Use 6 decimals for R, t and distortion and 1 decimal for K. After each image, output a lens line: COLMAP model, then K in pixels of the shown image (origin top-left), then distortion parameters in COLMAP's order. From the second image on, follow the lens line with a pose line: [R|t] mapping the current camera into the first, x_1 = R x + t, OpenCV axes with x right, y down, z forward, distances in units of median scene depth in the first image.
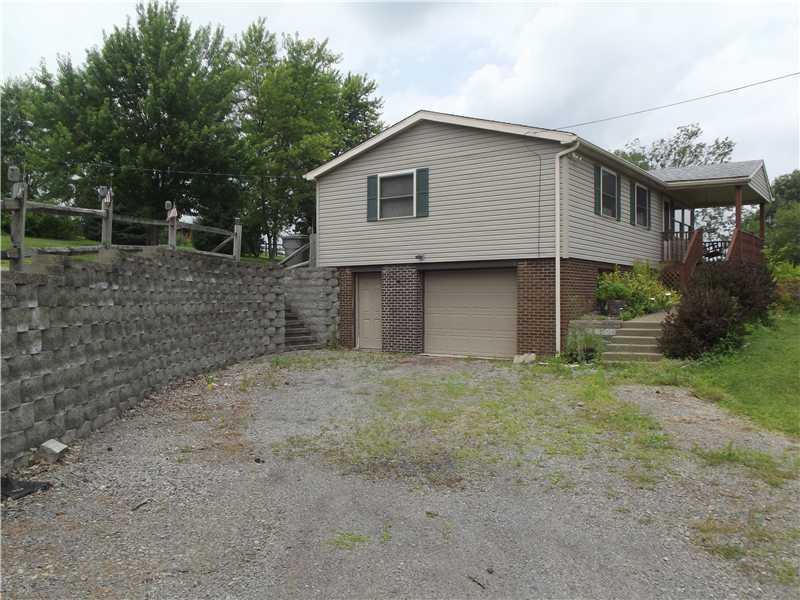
lens RADIAL K [[674.4, 0, 398.9], [0, 674.4, 319.0], [0, 0, 1]] dist [-0.110086, 0.092260]
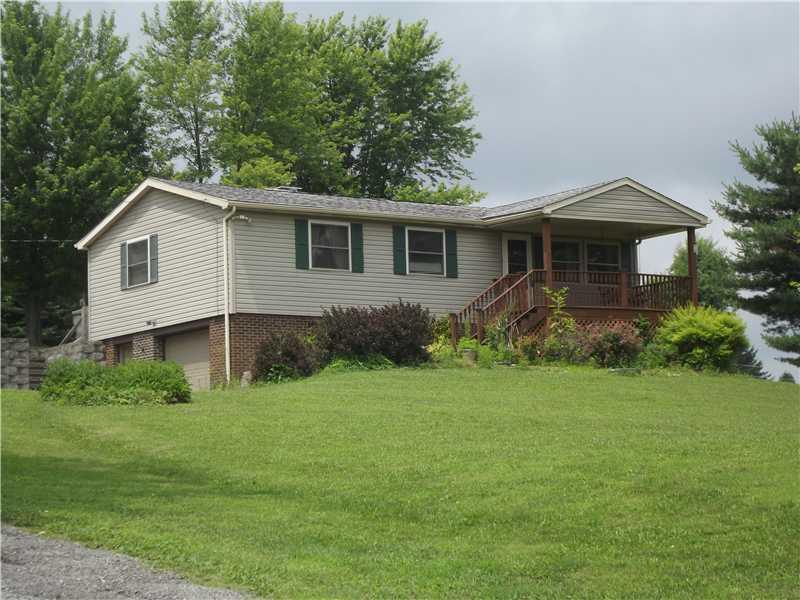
lens RADIAL K [[2046.9, 0, 400.0], [0, 2046.9, 300.0], [0, 0, 1]] dist [0.310452, 0.484758]
pose [[0.944891, -0.059882, -0.321862, 1.240738], [0.015484, 0.990204, -0.138770, 0.275314], [0.327018, 0.126139, 0.936562, -1.578351]]
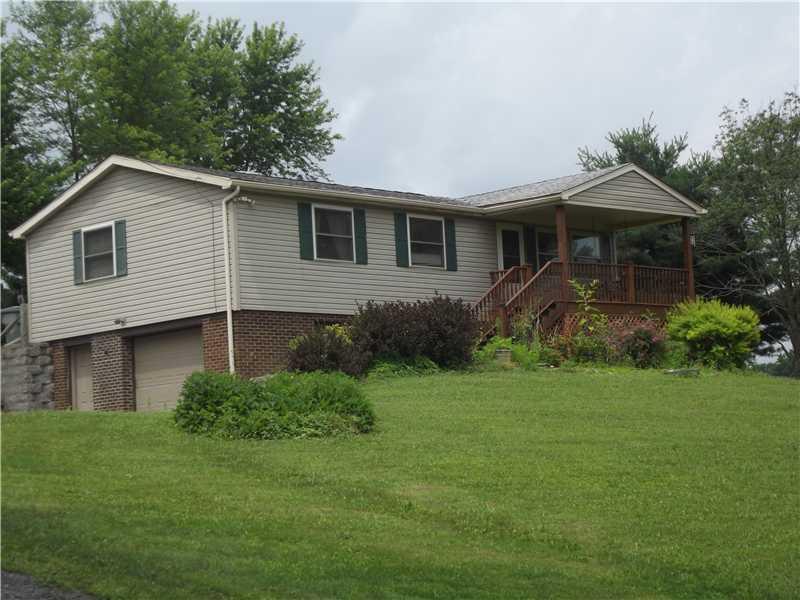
lens RADIAL K [[1668.4, 0, 423.0], [0, 1668.4, 331.2], [0, 0, 1]] dist [0.264182, -0.366655]
pose [[0.988770, -0.060791, -0.136524, 0.650488], [0.045001, 0.992241, -0.115902, 0.172044], [0.142510, 0.108457, 0.983833, -0.979757]]
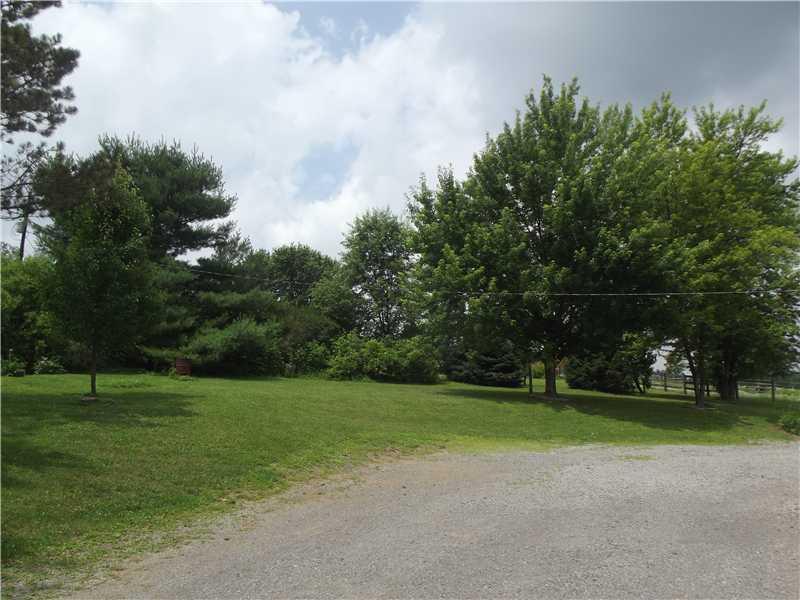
lens RADIAL K [[674.4, 0, 398.9], [0, 674.4, 319.0], [0, 0, 1]] dist [-0.110086, 0.092260]
pose [[0.907591, -0.075957, -0.412927, -0.372703], [0.002334, 0.984397, -0.175947, -0.103869], [0.419848, 0.158724, 0.893607, 0.400313]]
